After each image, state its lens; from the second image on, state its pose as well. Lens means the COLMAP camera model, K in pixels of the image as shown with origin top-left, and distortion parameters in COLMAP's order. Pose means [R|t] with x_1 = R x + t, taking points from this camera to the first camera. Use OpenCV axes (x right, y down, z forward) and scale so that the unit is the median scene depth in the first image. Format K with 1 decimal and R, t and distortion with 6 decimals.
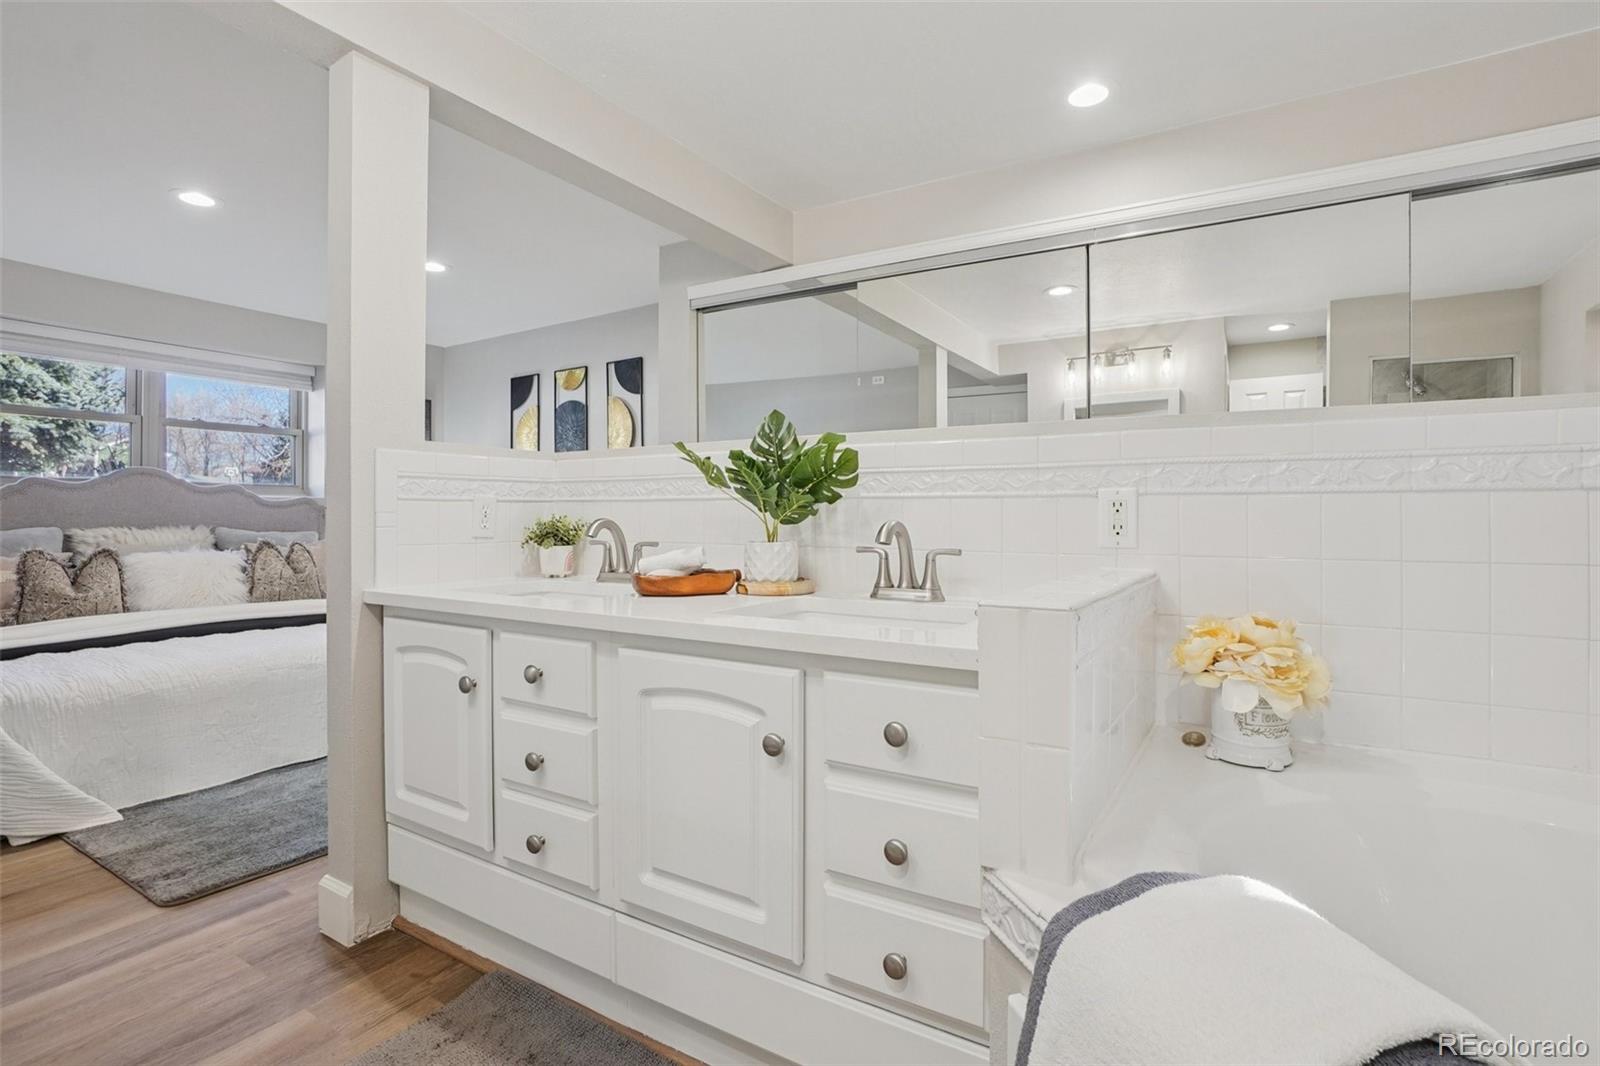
lens RADIAL K [[795.5, 0, 808.1], [0, 795.5, 514.5], [0, 0, 1]] dist [-0.036083, 0.017088]
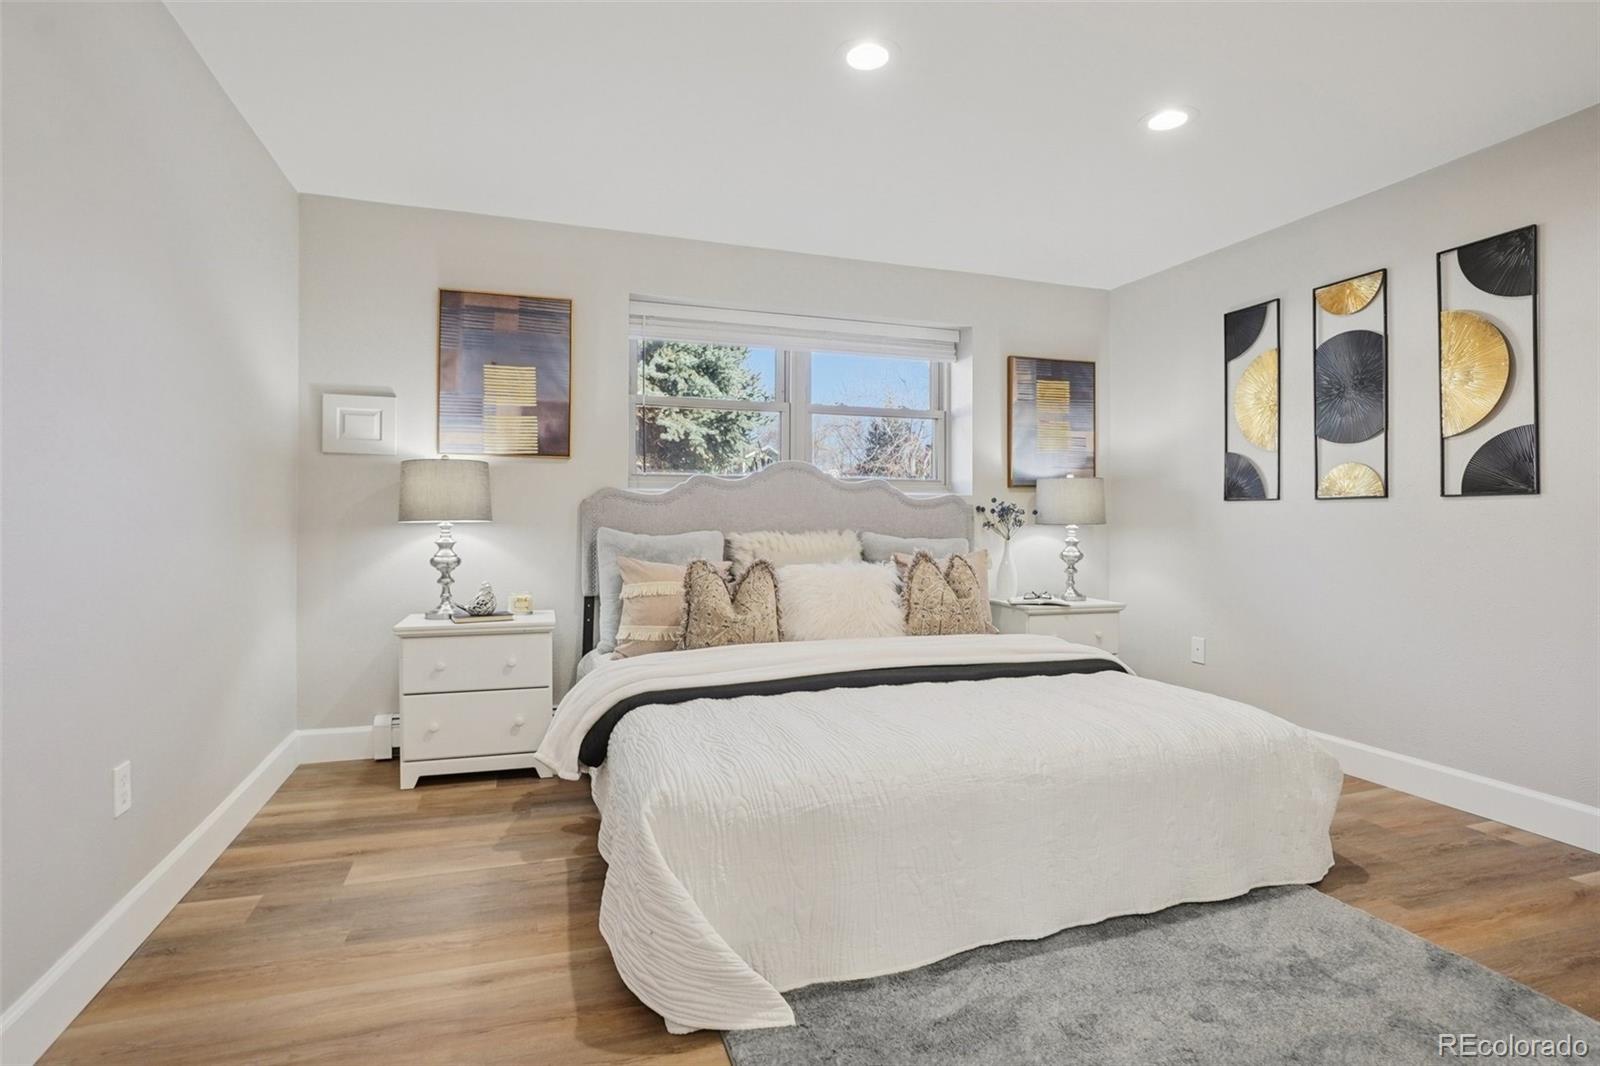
lens RADIAL K [[795.5, 0, 805.6], [0, 795.5, 528.3], [0, 0, 1]] dist [-0.036083, 0.017088]
pose [[0.790220, 0.016746, -0.612595, -0.308456], [-0.003283, 0.999728, 0.023094, -0.006877], [0.612815, -0.016238, 0.790060, 0.323012]]
